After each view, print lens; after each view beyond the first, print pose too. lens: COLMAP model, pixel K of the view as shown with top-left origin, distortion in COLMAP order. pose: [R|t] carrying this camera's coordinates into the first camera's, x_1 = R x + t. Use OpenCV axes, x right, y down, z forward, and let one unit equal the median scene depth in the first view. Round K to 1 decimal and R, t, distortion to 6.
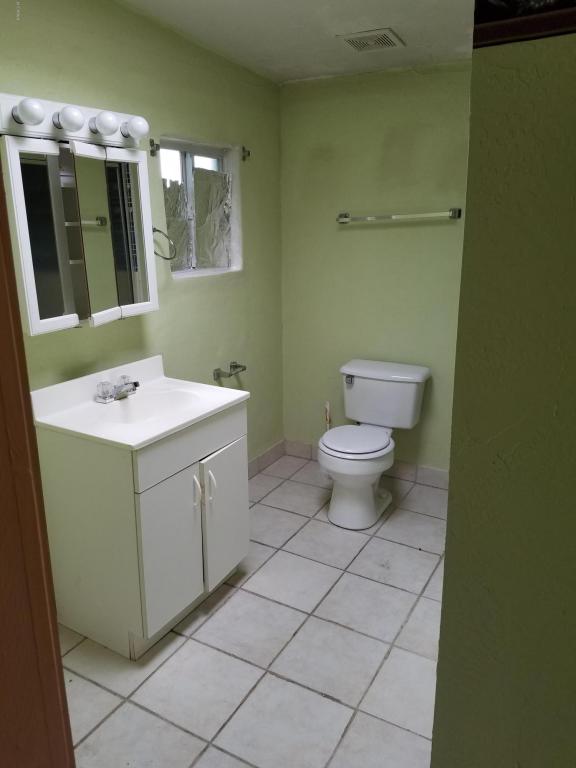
lens RADIAL K [[601.3, 0, 284.5], [0, 601.3, 383.6], [0, 0, 1]] dist [0.112361, -0.151413]
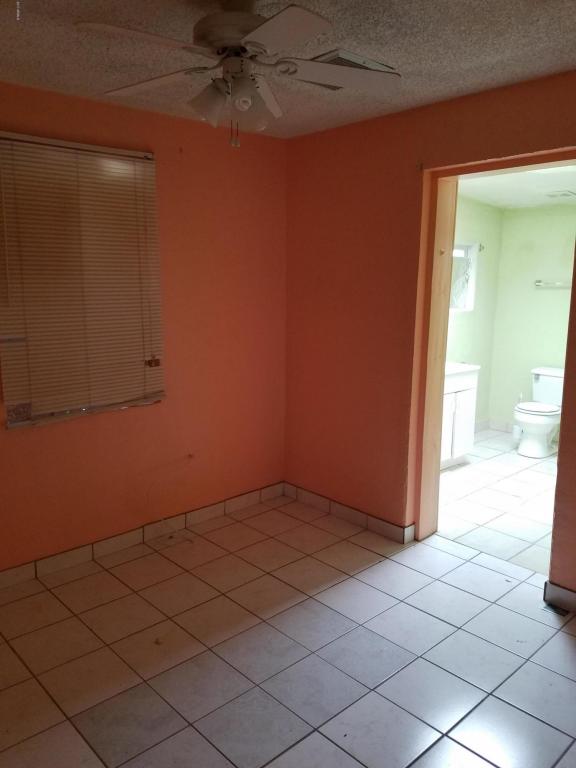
lens RADIAL K [[601.3, 0, 278.1], [0, 601.3, 361.2], [0, 0, 1]] dist [0.112361, -0.151413]
pose [[0.950131, 0.067287, -0.304504, -0.062062], [-0.105662, 0.988149, -0.111340, 0.221632], [0.293404, 0.137962, 0.945981, -0.840567]]
